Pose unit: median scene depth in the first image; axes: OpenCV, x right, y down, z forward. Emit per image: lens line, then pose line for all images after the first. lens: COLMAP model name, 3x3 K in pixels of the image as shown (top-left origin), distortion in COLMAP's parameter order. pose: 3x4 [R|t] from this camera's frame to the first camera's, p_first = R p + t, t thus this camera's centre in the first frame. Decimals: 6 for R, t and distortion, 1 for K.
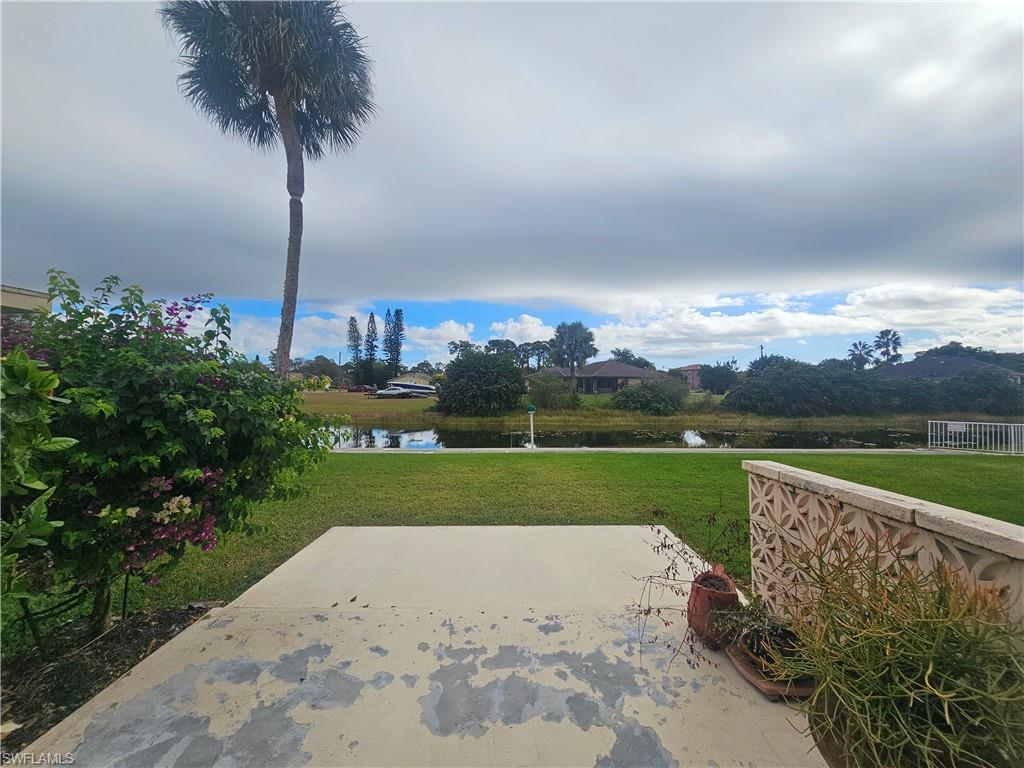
lens RADIAL K [[427.4, 0, 512.0], [0, 427.4, 384.0], [0, 0, 1]] dist [-0.003337, -0.000320]
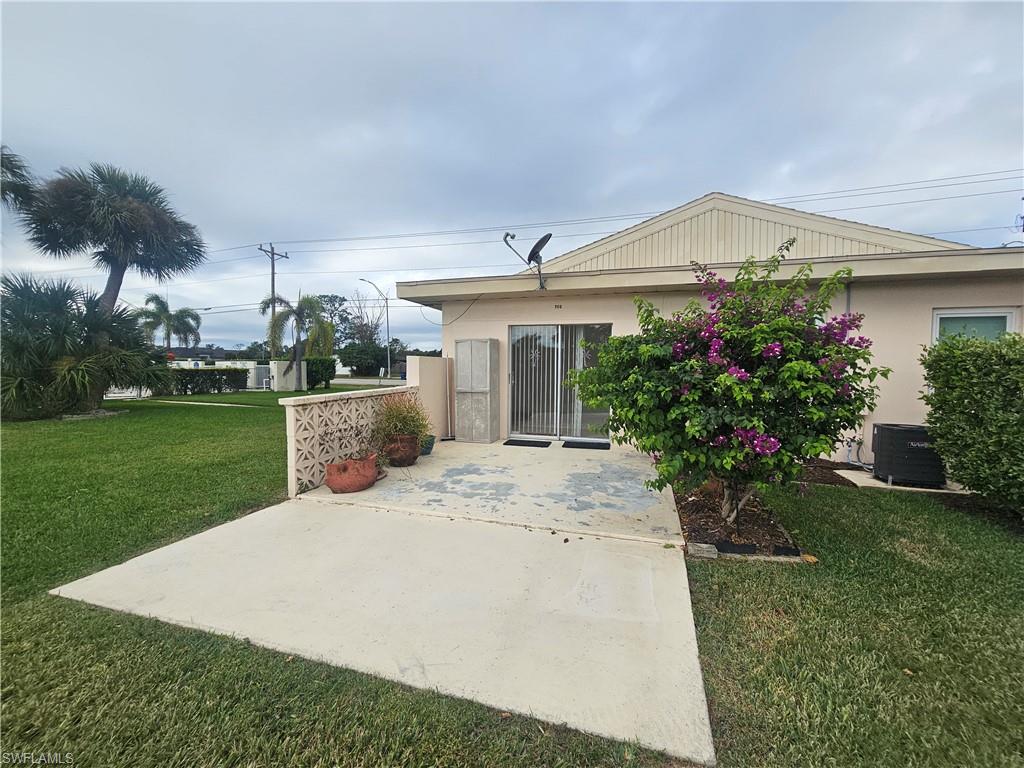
lens RADIAL K [[421.2, 0, 508.0], [0, 421.2, 389.2], [0, 0, 1]] dist [0.000458, 0.000014]
pose [[-0.948623, -0.025207, 0.315403, -0.717702], [-0.012808, 0.999064, 0.041323, 0.097904], [-0.316149, 0.035160, -0.948058, 2.631694]]
